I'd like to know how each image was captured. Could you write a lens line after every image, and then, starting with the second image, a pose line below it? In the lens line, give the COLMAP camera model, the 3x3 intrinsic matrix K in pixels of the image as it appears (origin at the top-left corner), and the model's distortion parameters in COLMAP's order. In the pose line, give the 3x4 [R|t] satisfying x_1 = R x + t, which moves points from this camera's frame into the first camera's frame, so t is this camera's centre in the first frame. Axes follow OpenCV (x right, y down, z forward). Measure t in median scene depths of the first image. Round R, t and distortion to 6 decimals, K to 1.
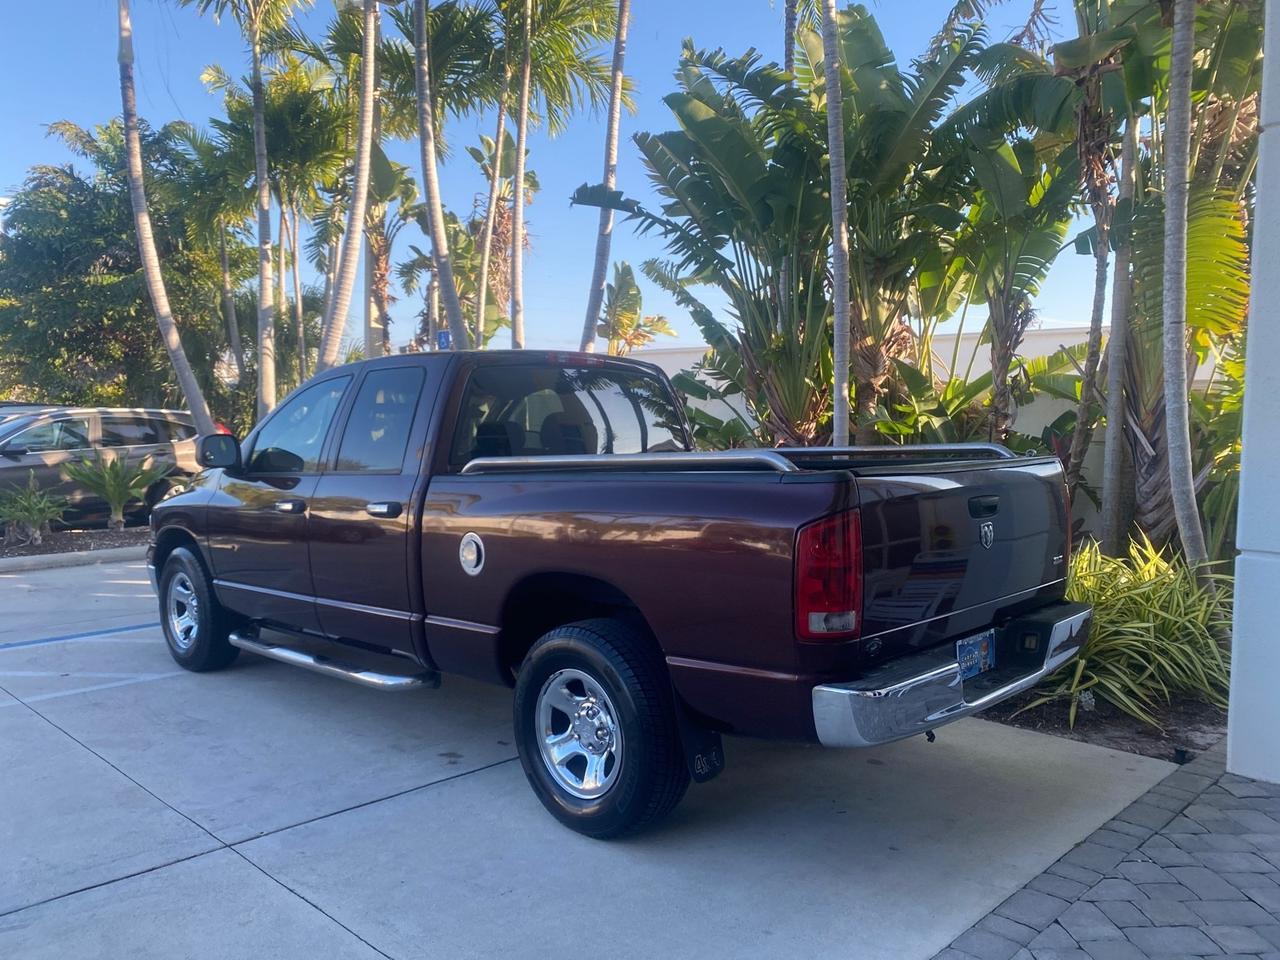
lens RADIAL K [[986.5, 0, 633.3], [0, 986.5, 474.0], [0, 0, 1]] dist [0.010035, -0.009898]
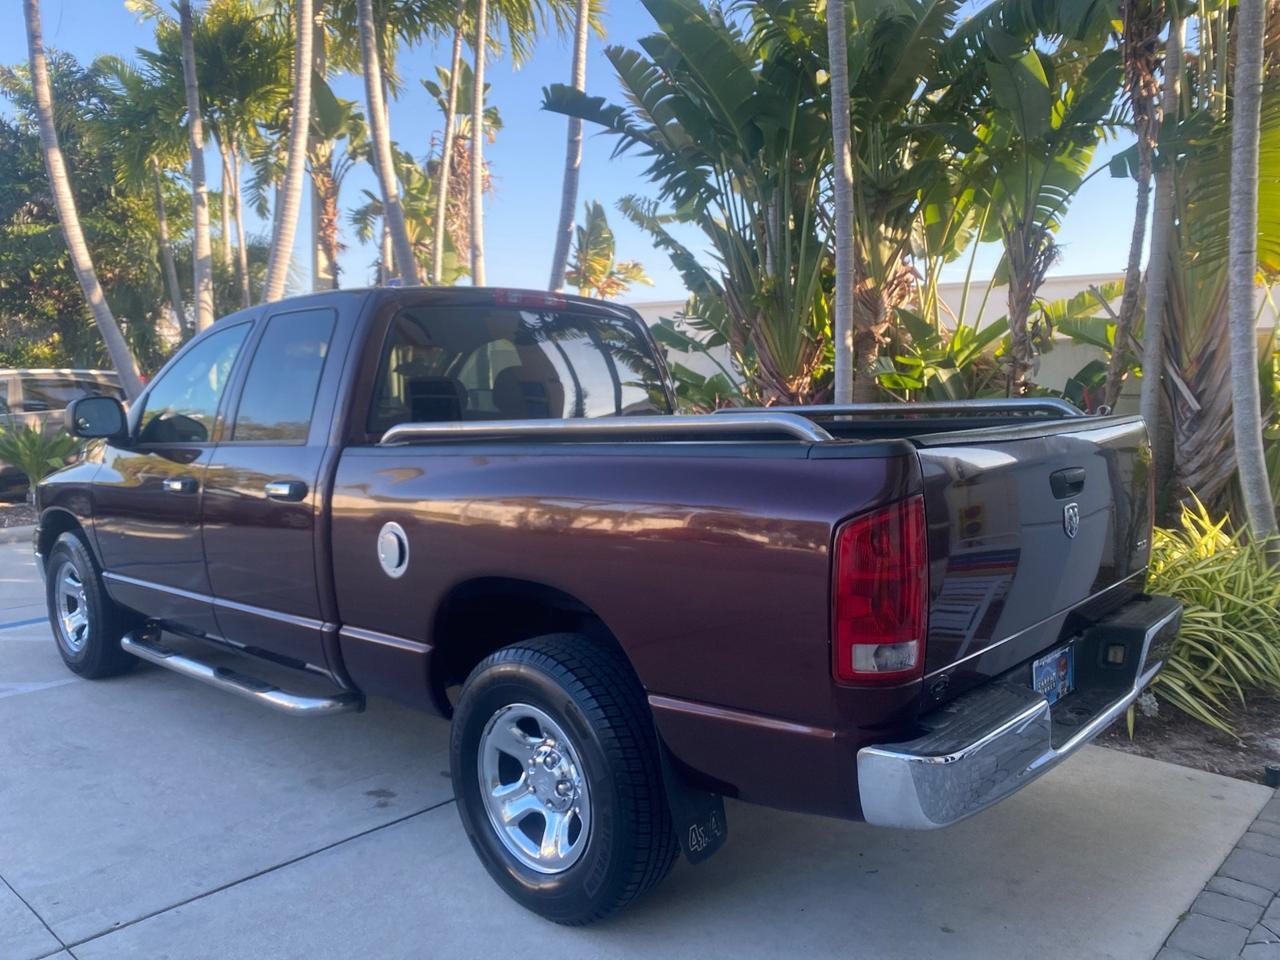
lens RADIAL K [[986.5, 0, 636.5], [0, 986.5, 478.3], [0, 0, 1]] dist [0.010035, -0.009898]
pose [[0.999568, -0.012737, 0.026475, 0.004224], [0.011491, 0.998843, 0.046705, -0.005758], [-0.027040, -0.046381, 0.998558, 0.156981]]
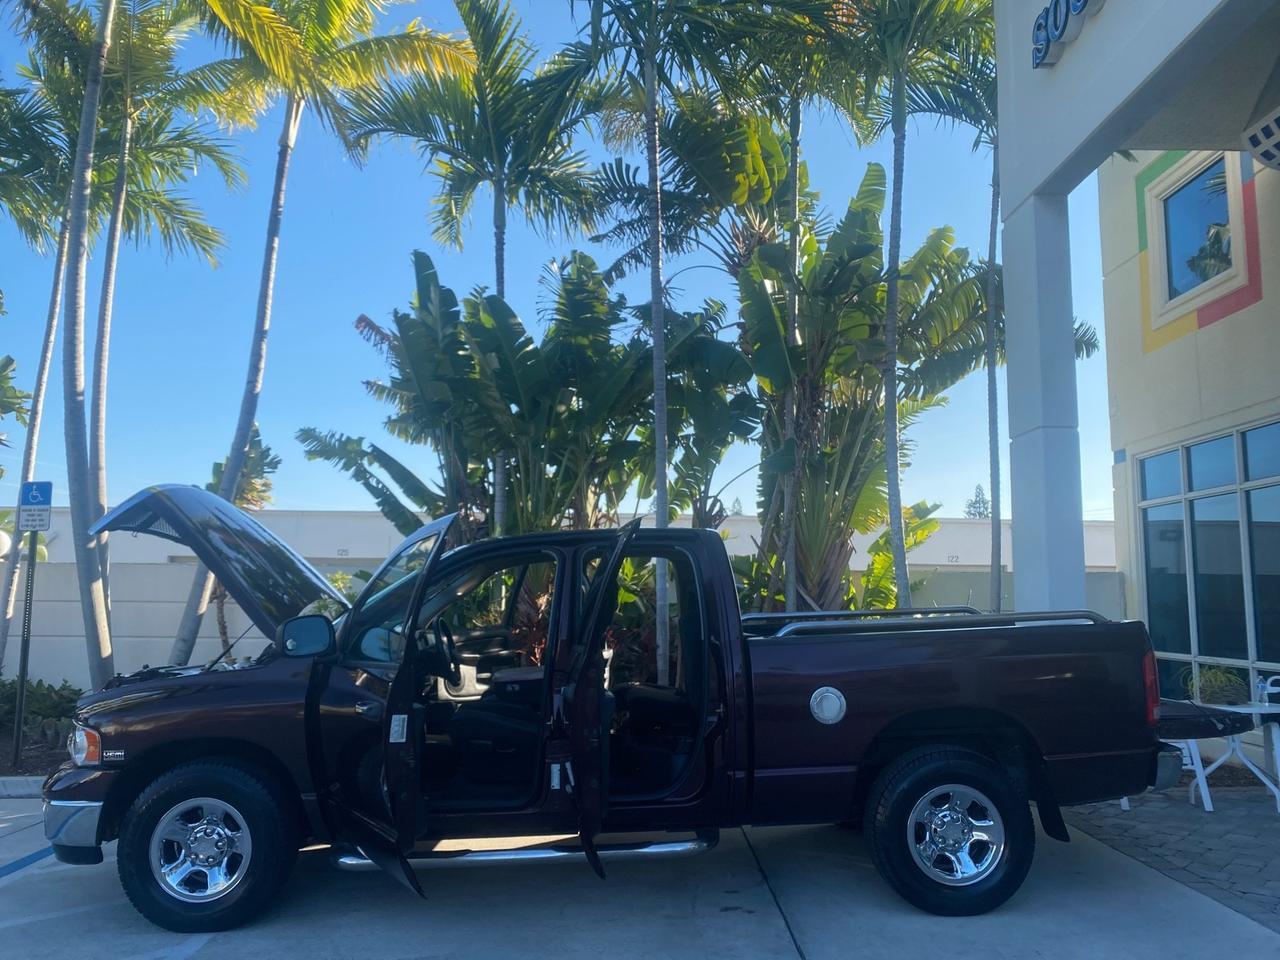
lens RADIAL K [[986.5, 0, 634.1], [0, 986.5, 474.2], [0, 0, 1]] dist [0.010035, -0.009898]
pose [[0.698931, 0.080341, 0.710662, -0.815843], [0.045153, 0.986731, -0.155958, -0.012315], [-0.713762, 0.141093, 0.686030, 0.217924]]
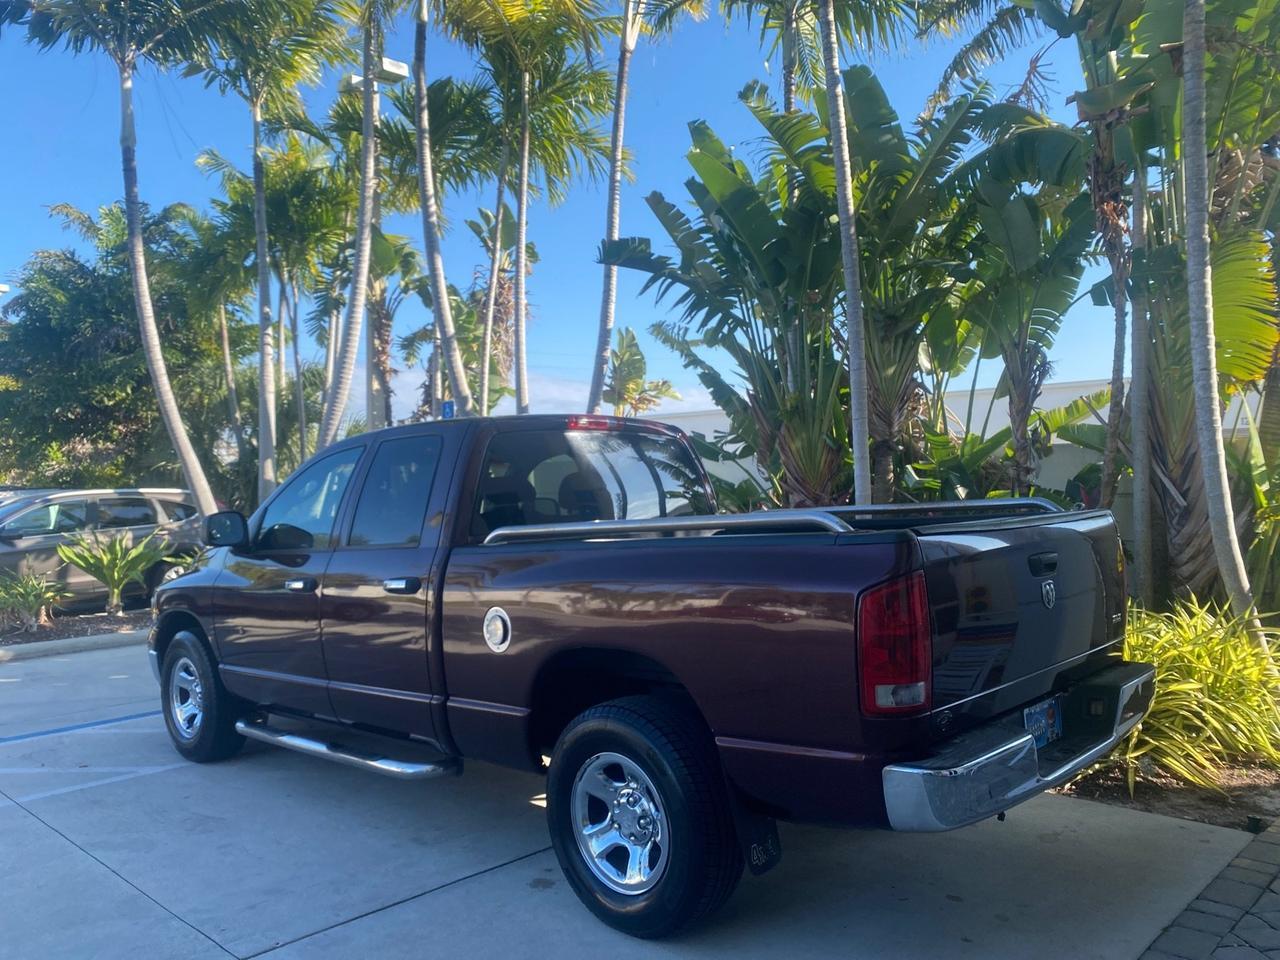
lens RADIAL K [[986.5, 0, 636.0], [0, 986.5, 474.2], [0, 0, 1]] dist [0.010035, -0.009898]
pose [[0.999570, -0.028668, 0.006160, -0.022711], [0.029018, 0.997302, -0.067426, -0.000136], [-0.004211, 0.067575, 0.997705, 0.033519]]
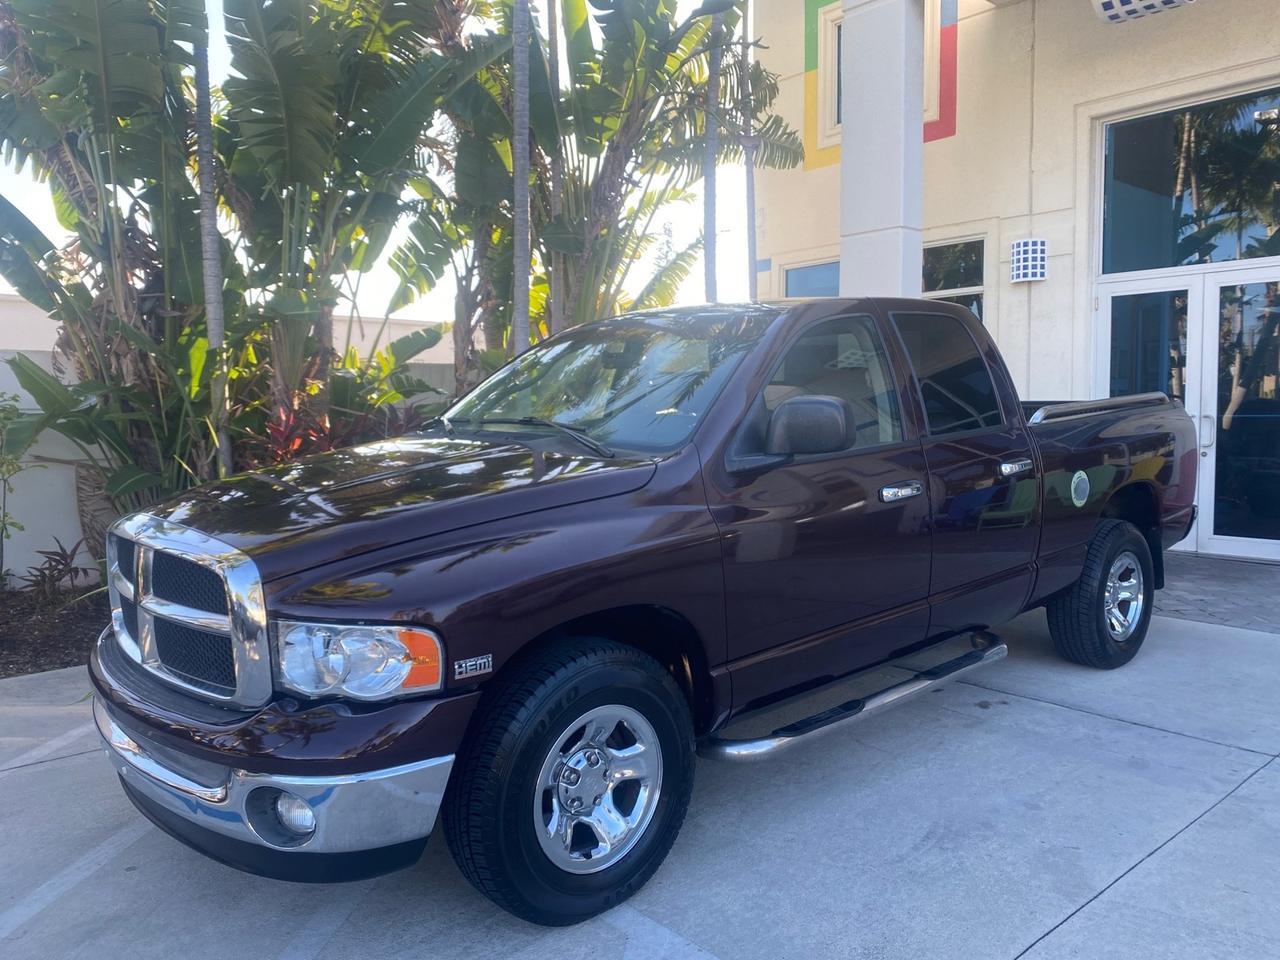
lens RADIAL K [[986.5, 0, 639.2], [0, 986.5, 476.1], [0, 0, 1]] dist [0.010035, -0.009898]
pose [[0.073784, -0.084395, 0.993697, -0.937517], [0.068280, 0.994502, 0.079394, -0.042585], [-0.994934, 0.061992, 0.079141, 0.980600]]
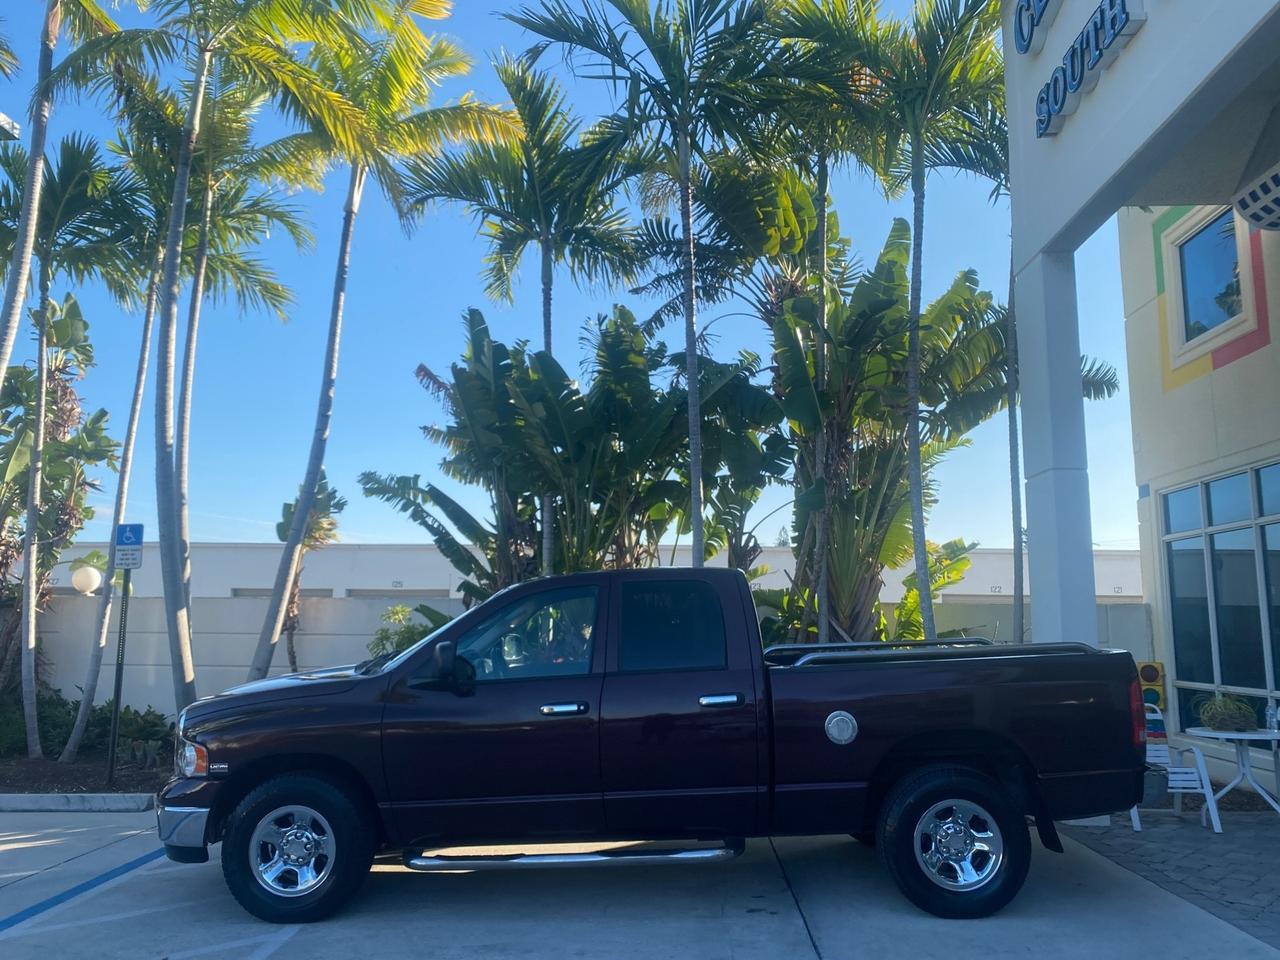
lens RADIAL K [[986.5, 0, 632.0], [0, 986.5, 473.5], [0, 0, 1]] dist [0.010035, -0.009898]
pose [[0.733344, 0.095764, 0.673079, -0.888339], [0.044275, 0.981201, -0.187841, -0.011325], [-0.678414, 0.167553, 0.715318, 0.128485]]
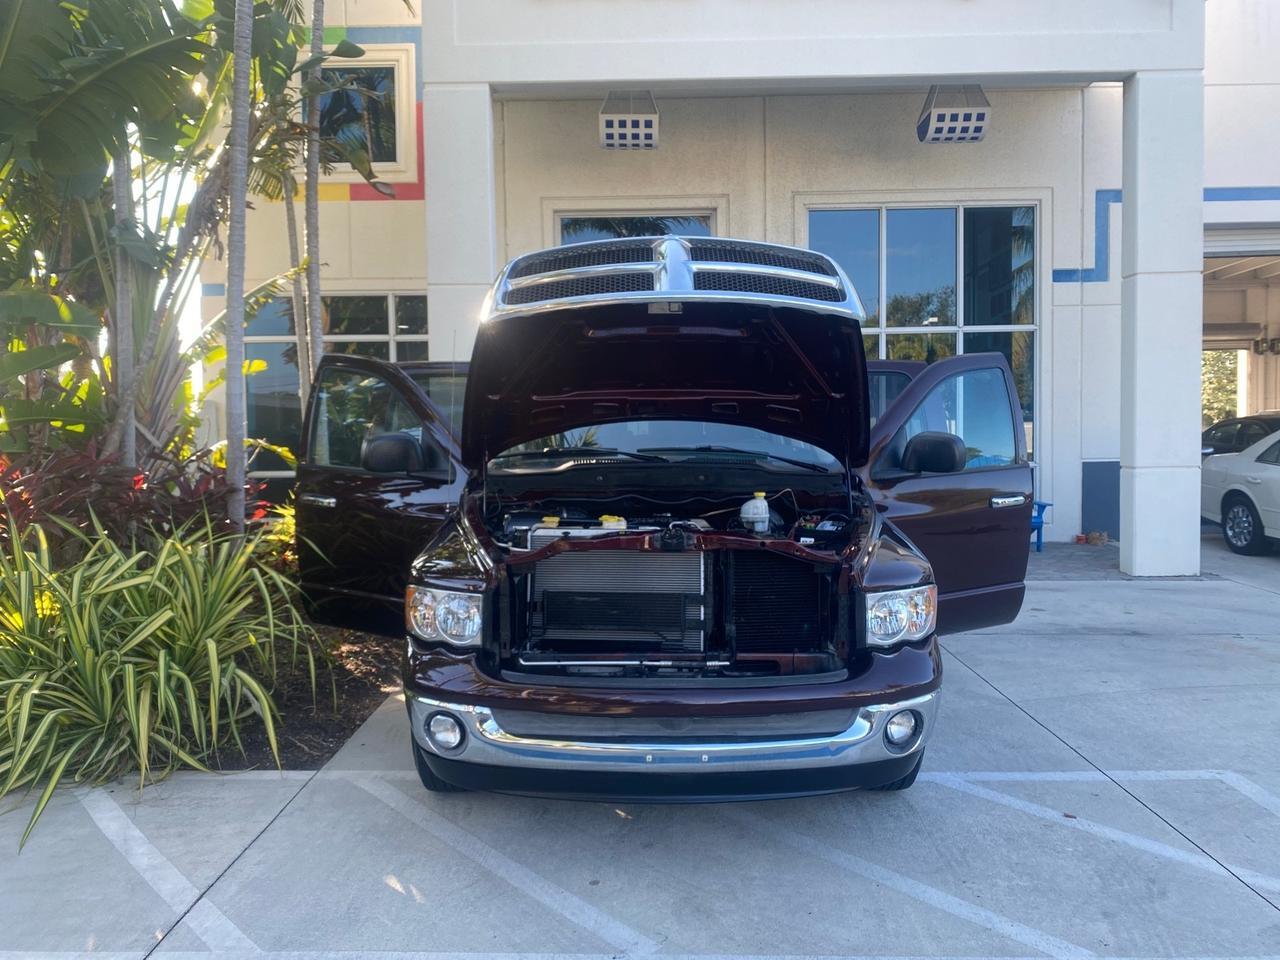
lens RADIAL K [[986.5, 0, 645.2], [0, 986.5, 482.1], [0, 0, 1]] dist [0.010035, -0.009898]
pose [[-0.700366, -0.042661, 0.712508, -0.847959], [0.043829, 0.993758, 0.102583, -0.085920], [-0.712437, 0.103074, -0.694124, 1.652524]]
